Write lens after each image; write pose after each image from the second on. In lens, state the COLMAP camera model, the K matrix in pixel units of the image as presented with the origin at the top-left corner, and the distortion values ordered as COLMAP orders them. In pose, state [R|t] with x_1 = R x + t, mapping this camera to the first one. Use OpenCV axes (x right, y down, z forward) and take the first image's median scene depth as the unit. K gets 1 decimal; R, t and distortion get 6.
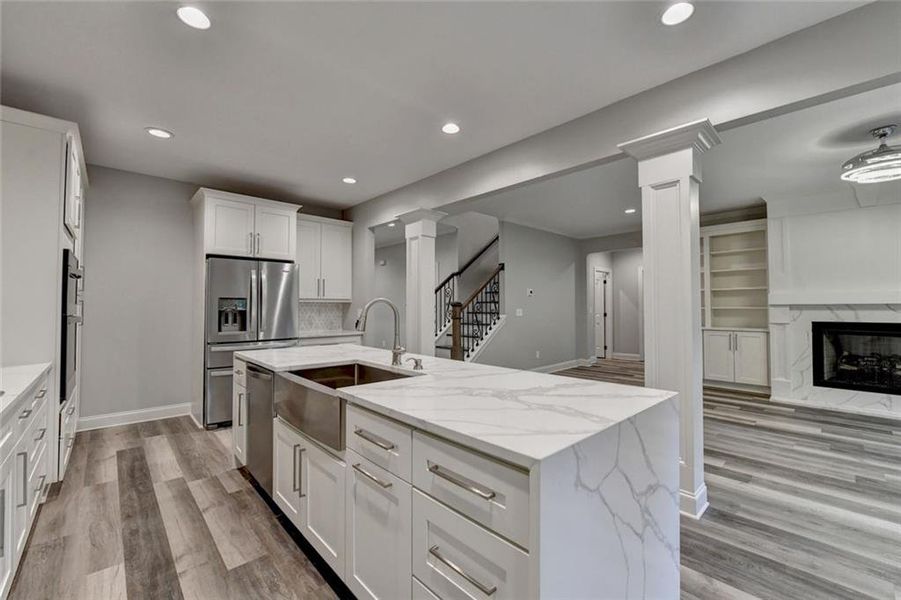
lens RADIAL K [[368.7, 0, 455.4], [0, 368.7, 295.0], [0, 0, 1]] dist [-0.008445, 0.000098]
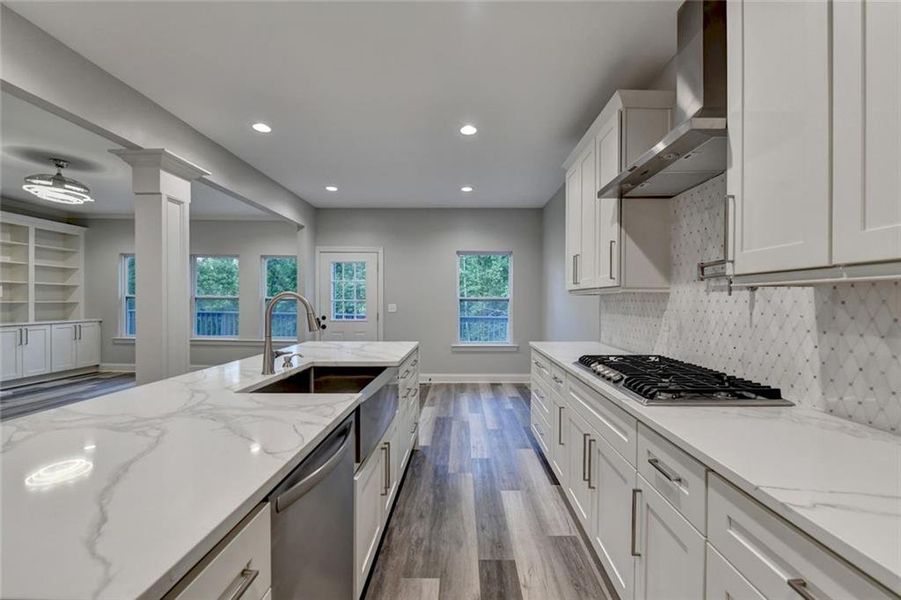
lens RADIAL K [[374.2, 0, 460.8], [0, 374.2, 303.9], [0, 0, 1]] dist [-0.003152, -0.000306]
pose [[-0.723151, -0.008531, 0.690637, -0.553679], [-0.028218, 0.999454, -0.017201, 0.020612], [-0.690113, -0.031927, -0.722997, 0.704145]]
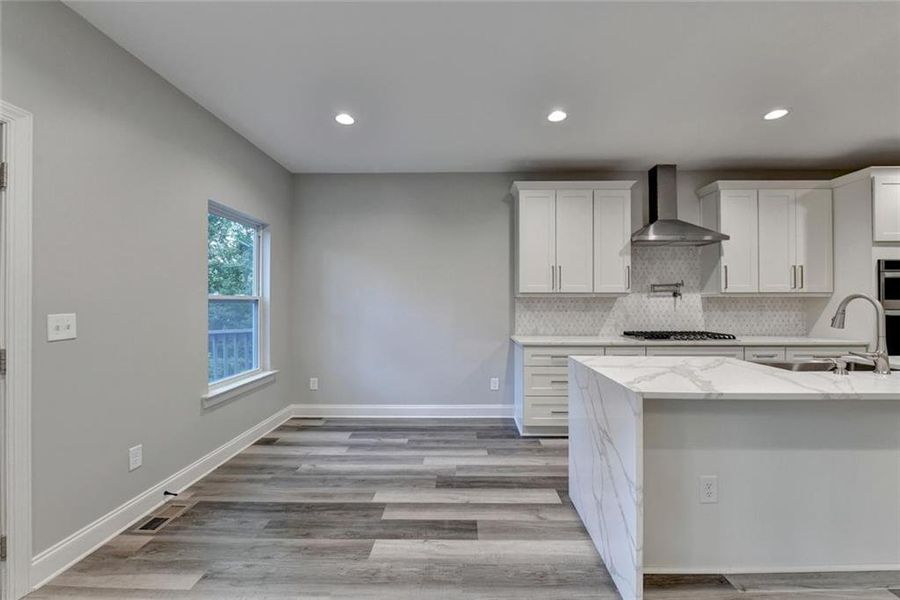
lens RADIAL K [[369.5, 0, 456.3], [0, 369.5, 299.5], [0, 0, 1]] dist [-0.008072, 0.000033]
pose [[-0.698996, -0.005611, -0.715104, 0.591658], [0.027153, 0.999040, -0.034380, 0.014859], [0.714610, -0.043449, -0.698172, 0.486271]]
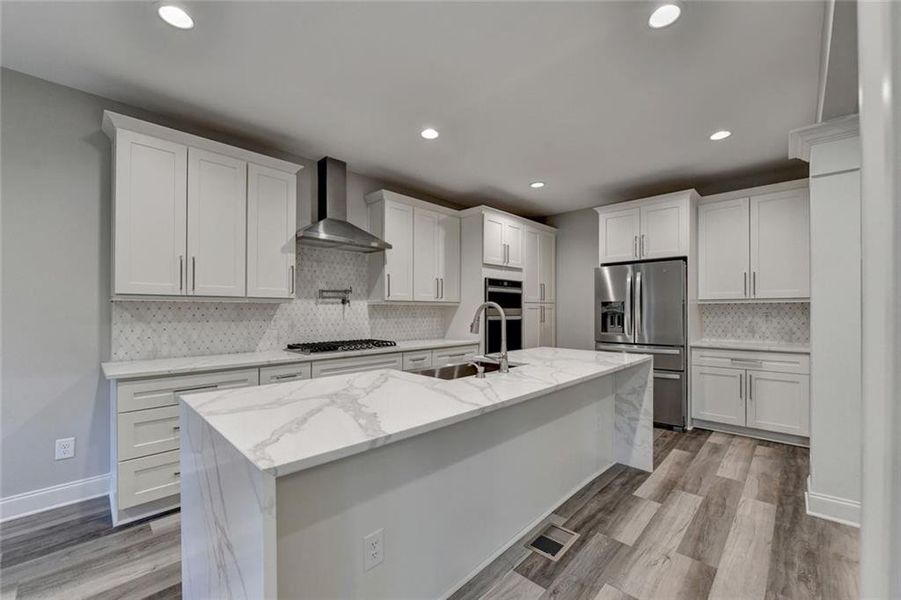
lens RADIAL K [[363.0, 0, 454.7], [0, 363.0, 310.3], [0, 0, 1]] dist [-0.010597, 0.000090]
pose [[0.046591, -0.000377, -0.998914, 0.405247], [0.035750, 0.999360, 0.001290, 0.014468], [0.998274, -0.035771, 0.046575, 0.452907]]
